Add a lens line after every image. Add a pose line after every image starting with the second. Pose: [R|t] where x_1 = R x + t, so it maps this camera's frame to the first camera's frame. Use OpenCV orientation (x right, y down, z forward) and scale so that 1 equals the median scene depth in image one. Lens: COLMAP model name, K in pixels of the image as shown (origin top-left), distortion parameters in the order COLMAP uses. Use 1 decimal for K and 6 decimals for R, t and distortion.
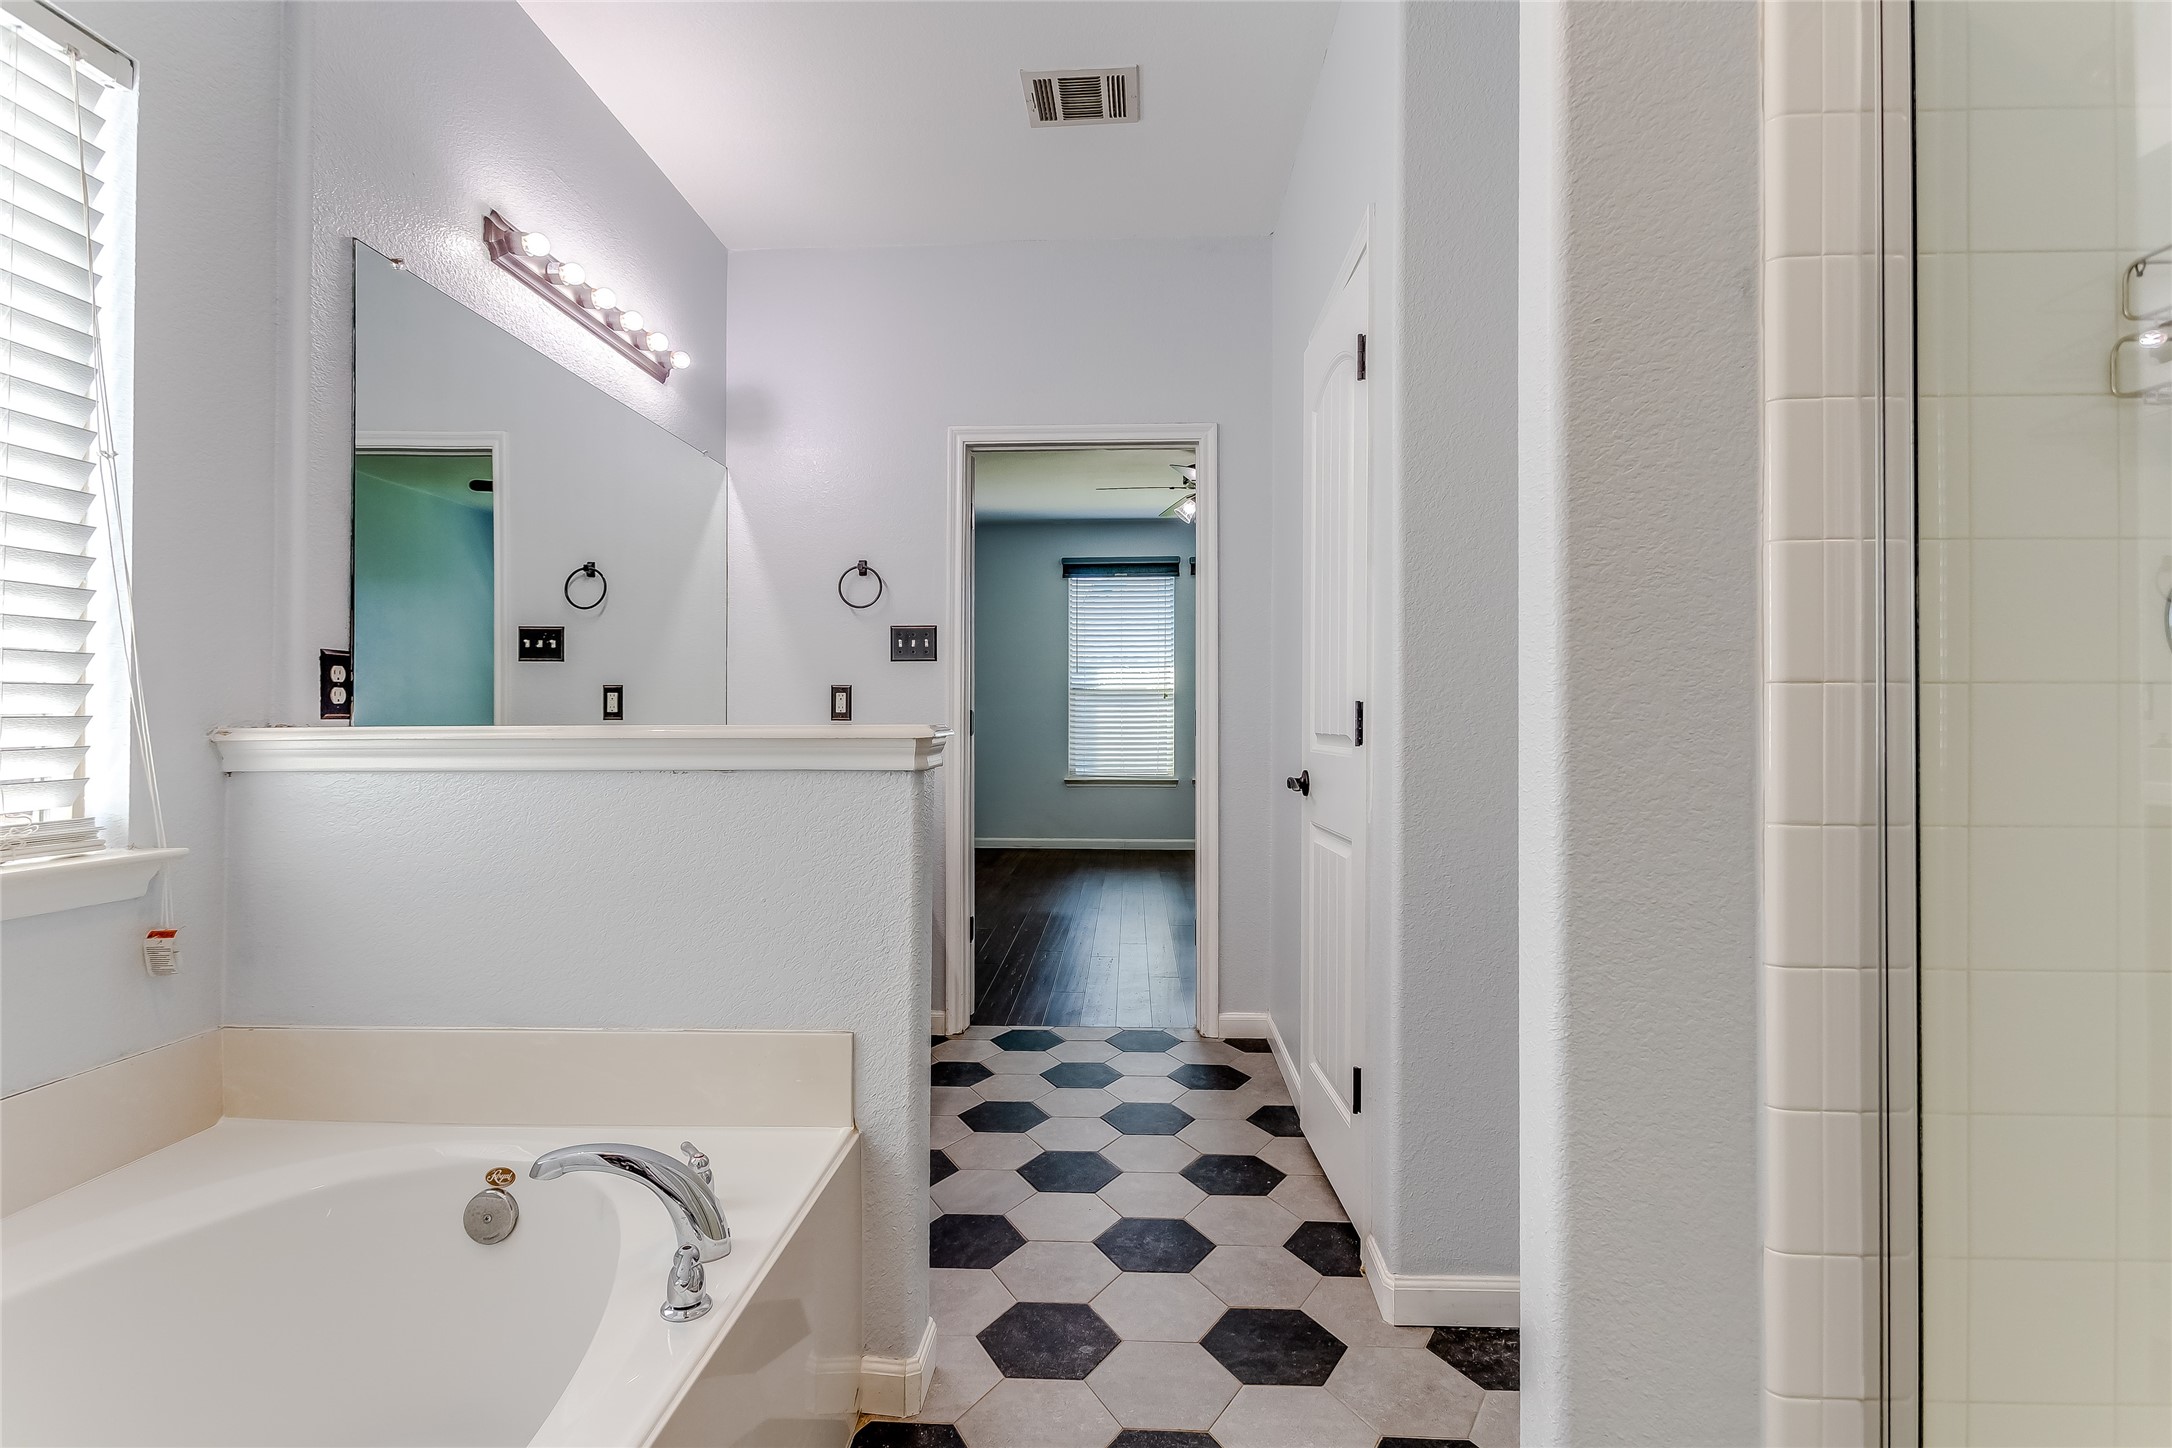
lens RADIAL K [[1036.9, 0, 1081.0], [0, 1036.9, 712.6], [0, 0, 1]] dist [0.013154, -0.008816]
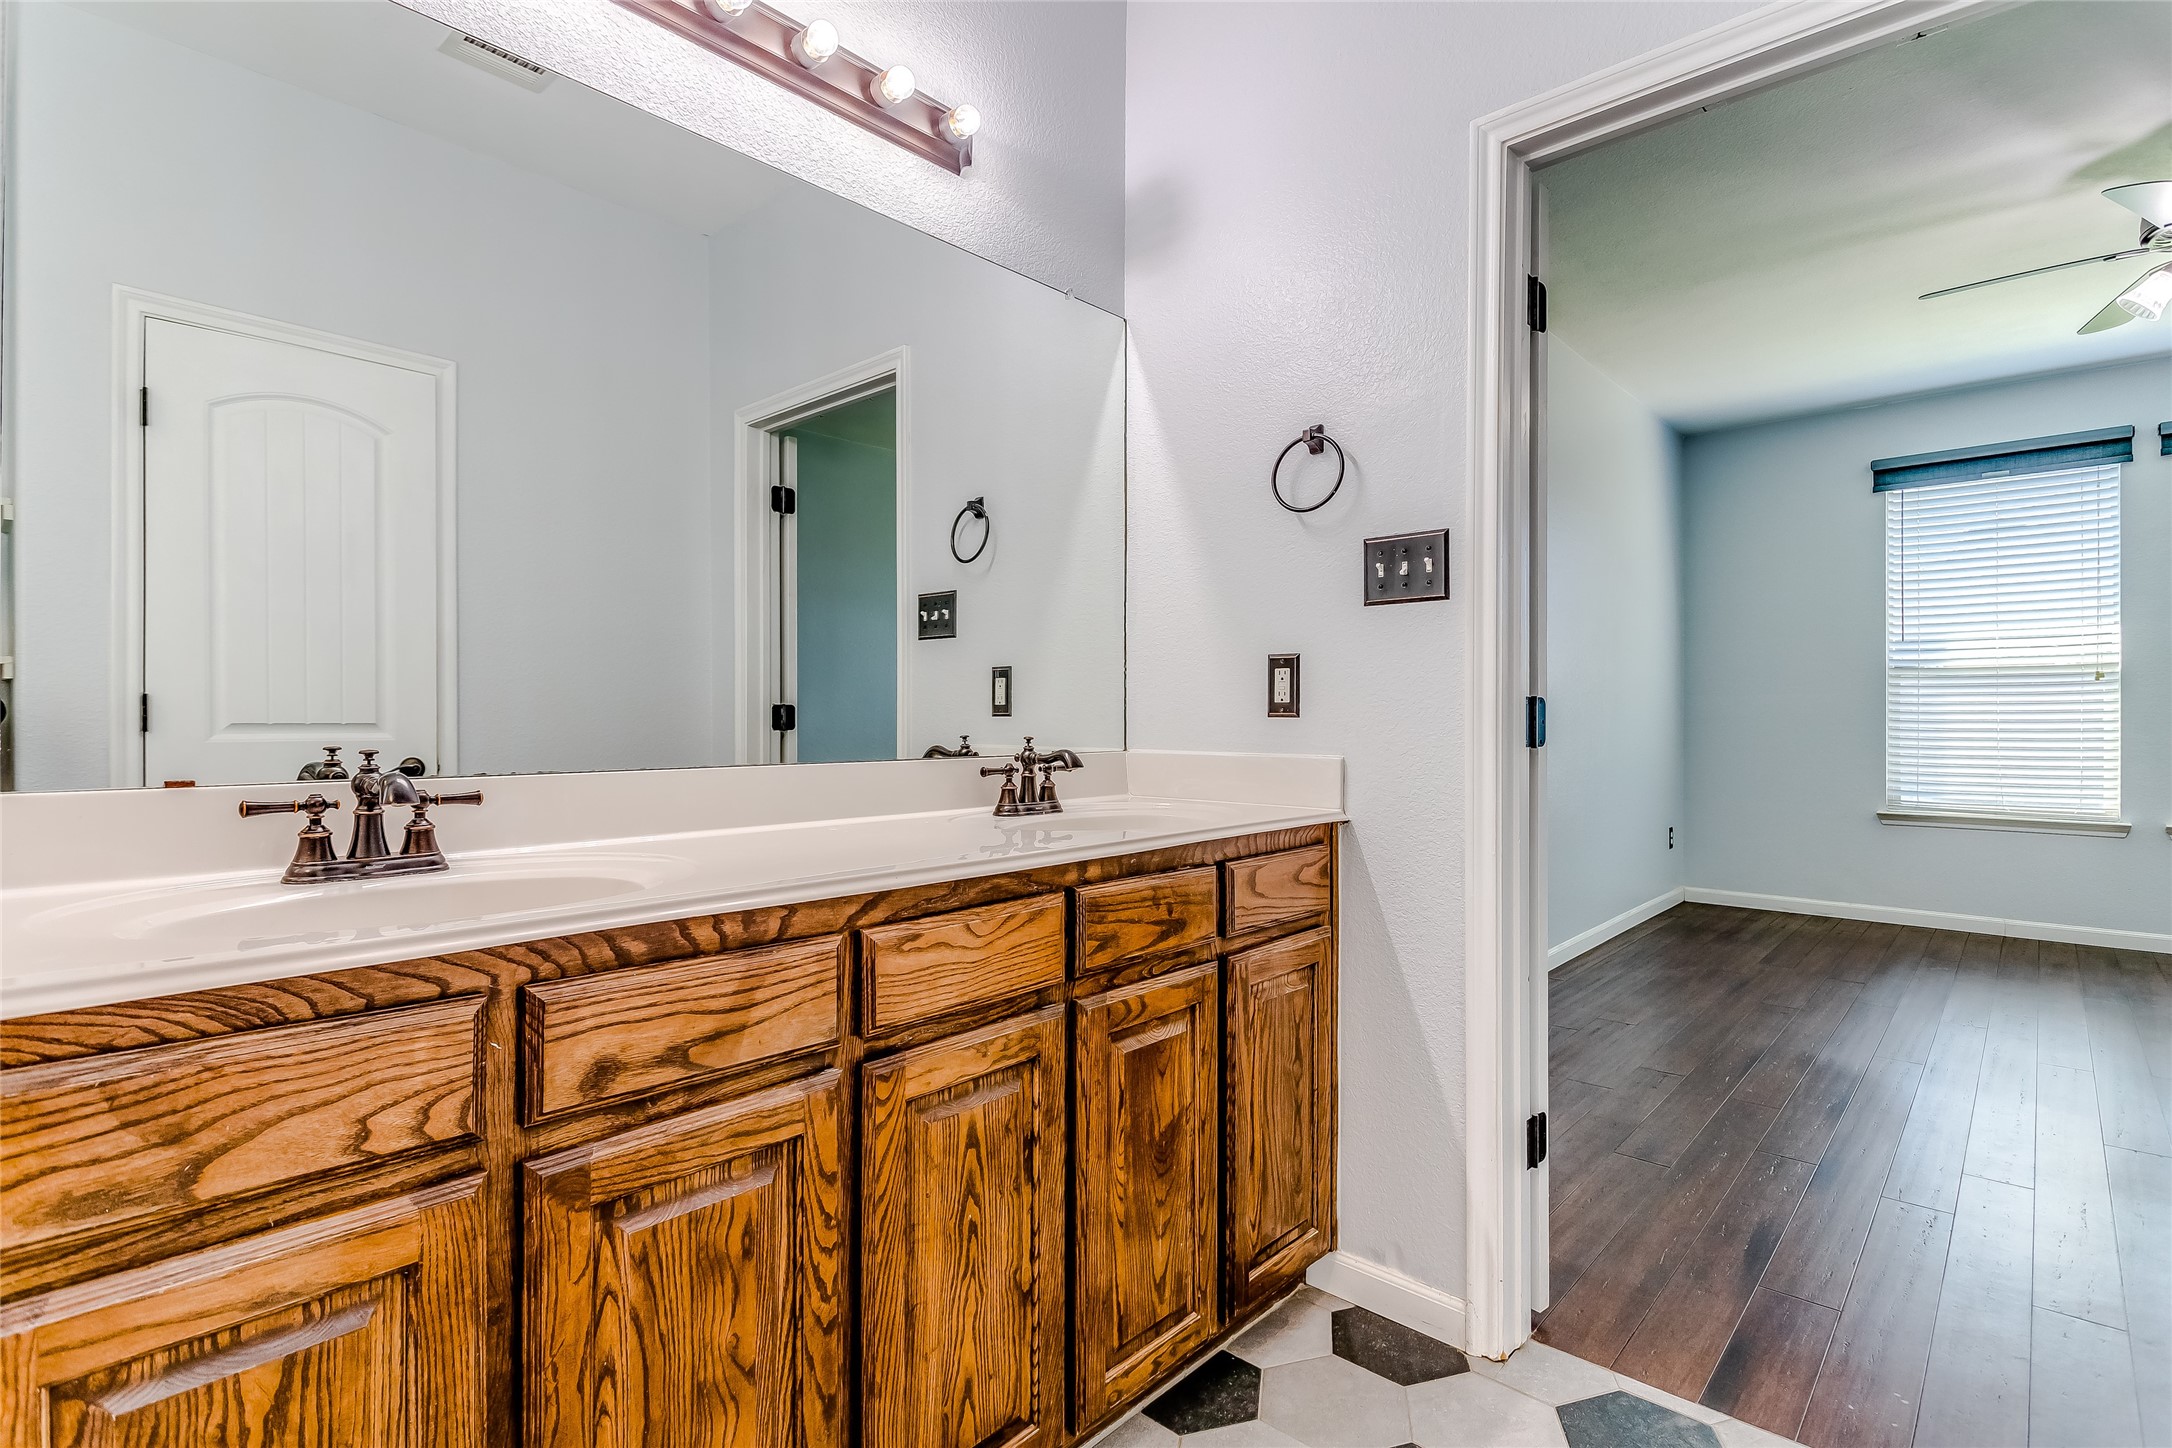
lens RADIAL K [[1045.6, 0, 1091.2], [0, 1045.6, 718.8], [0, 0, 1]] dist [0.002765, 0.000504]
pose [[0.772416, -0.001097, -0.635116, 0.058156], [0.005296, 0.999975, 0.004714, 0.006073], [0.635095, -0.007004, 0.772403, 0.592492]]
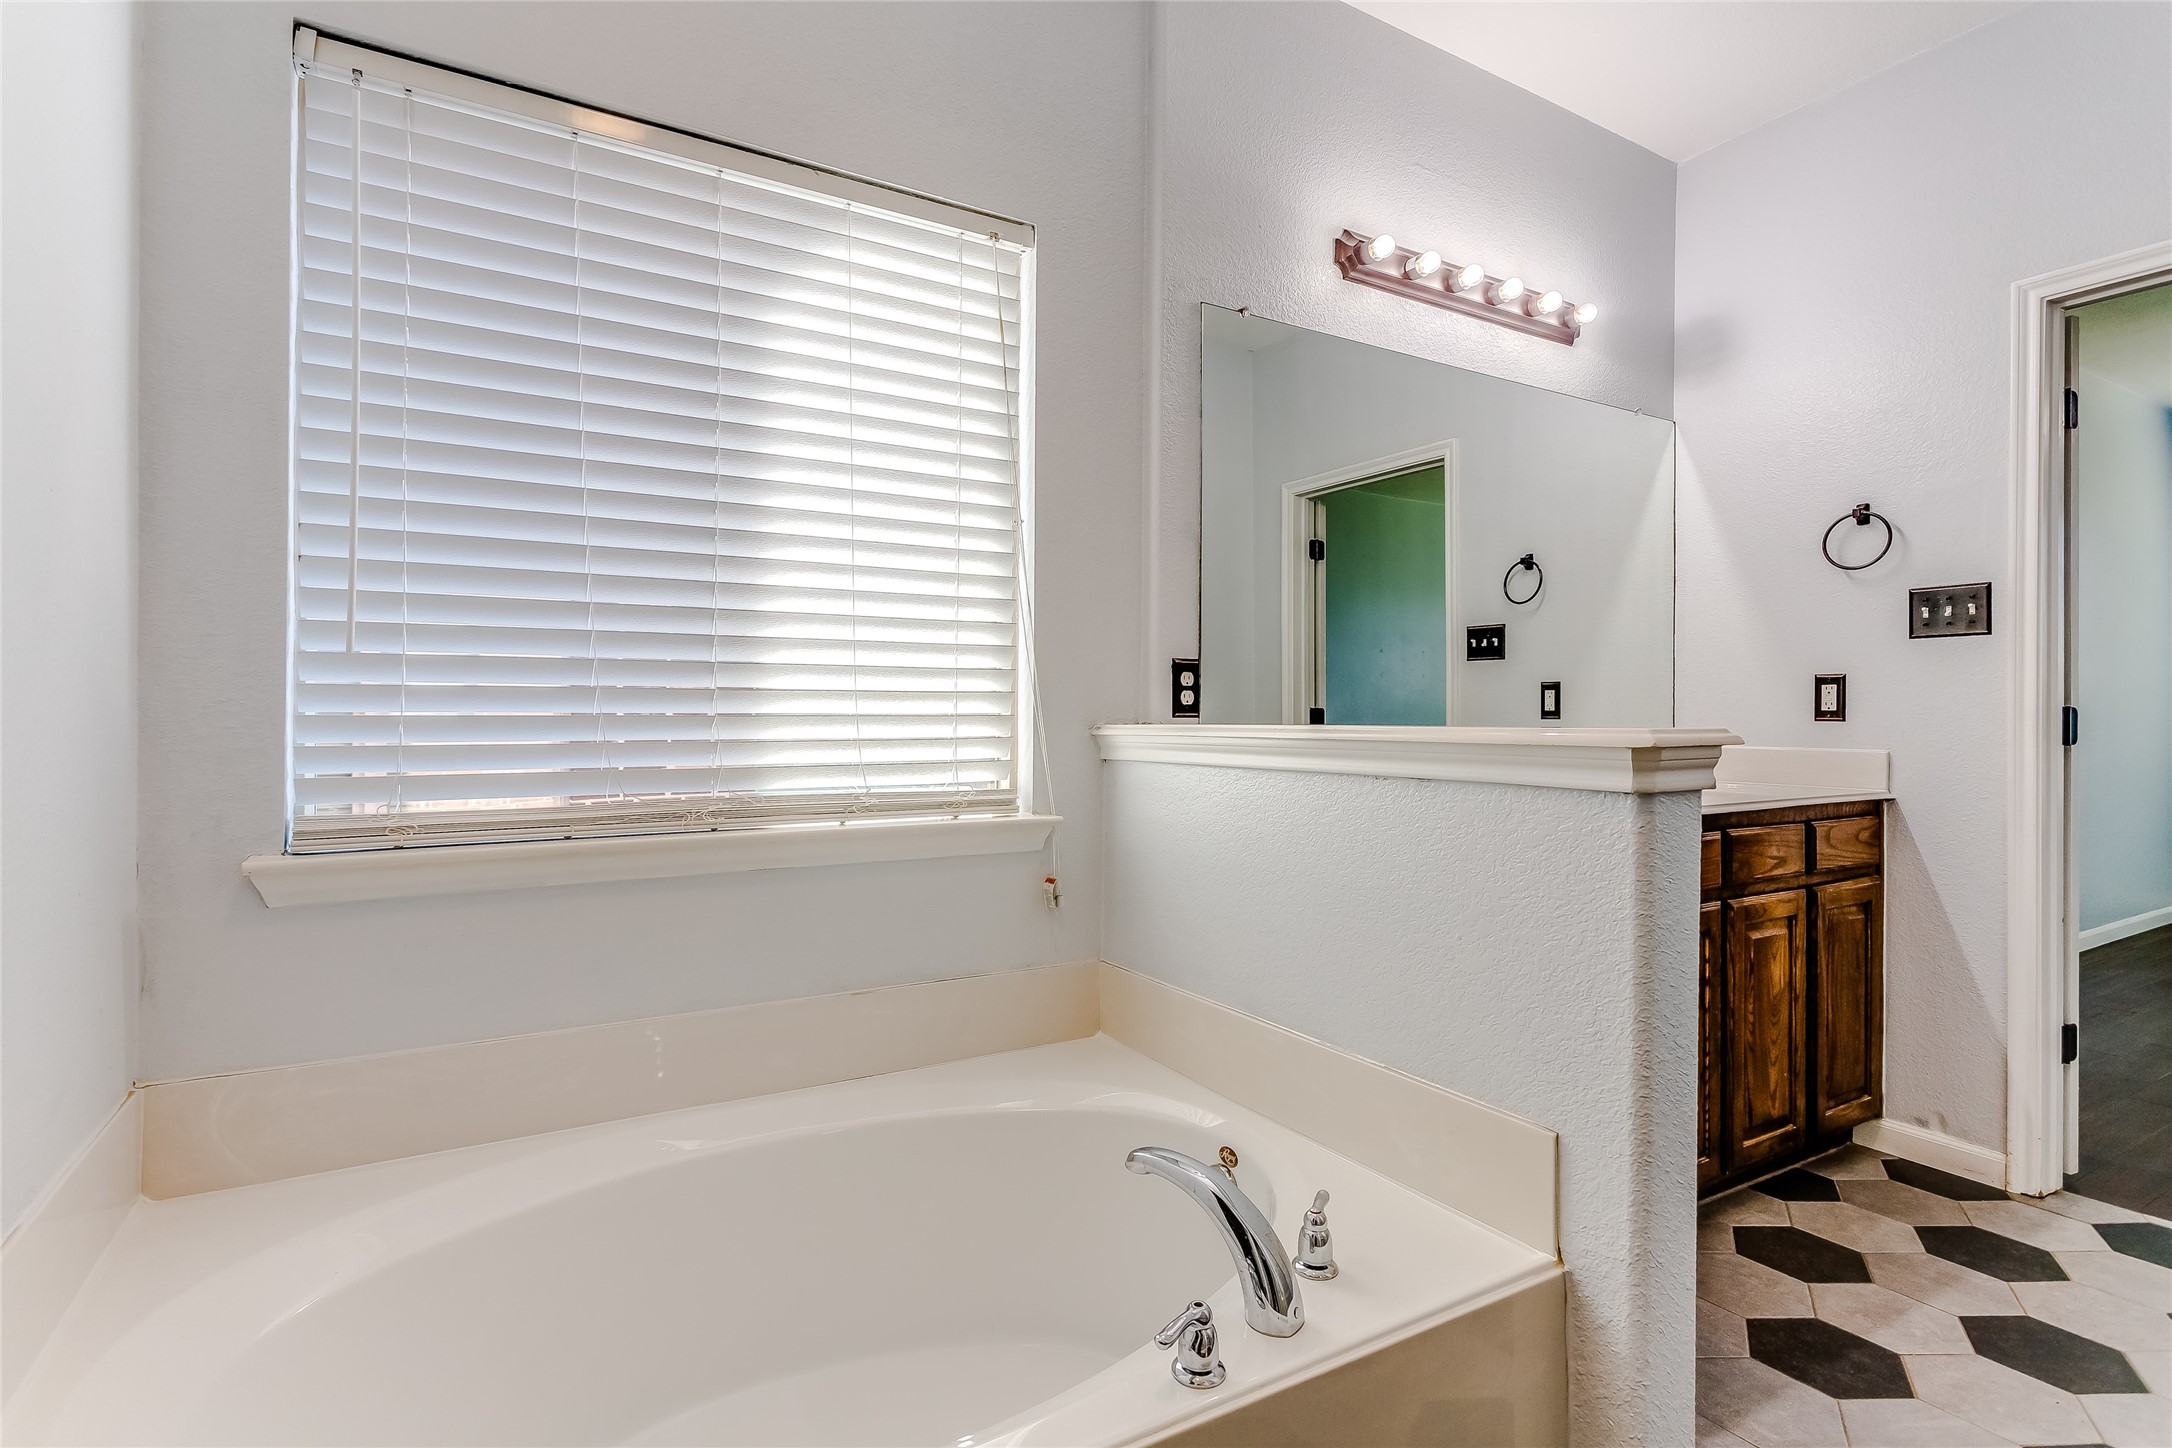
lens RADIAL K [[1036.9, 0, 1081.0], [0, 1036.9, 712.6], [0, 0, 1]] dist [0.013154, -0.008816]
pose [[0.553685, -0.001149, -0.832725, 0.117147], [0.002352, 0.999997, 0.000184, -0.000091], [0.832723, -0.002060, 0.553686, 0.152907]]
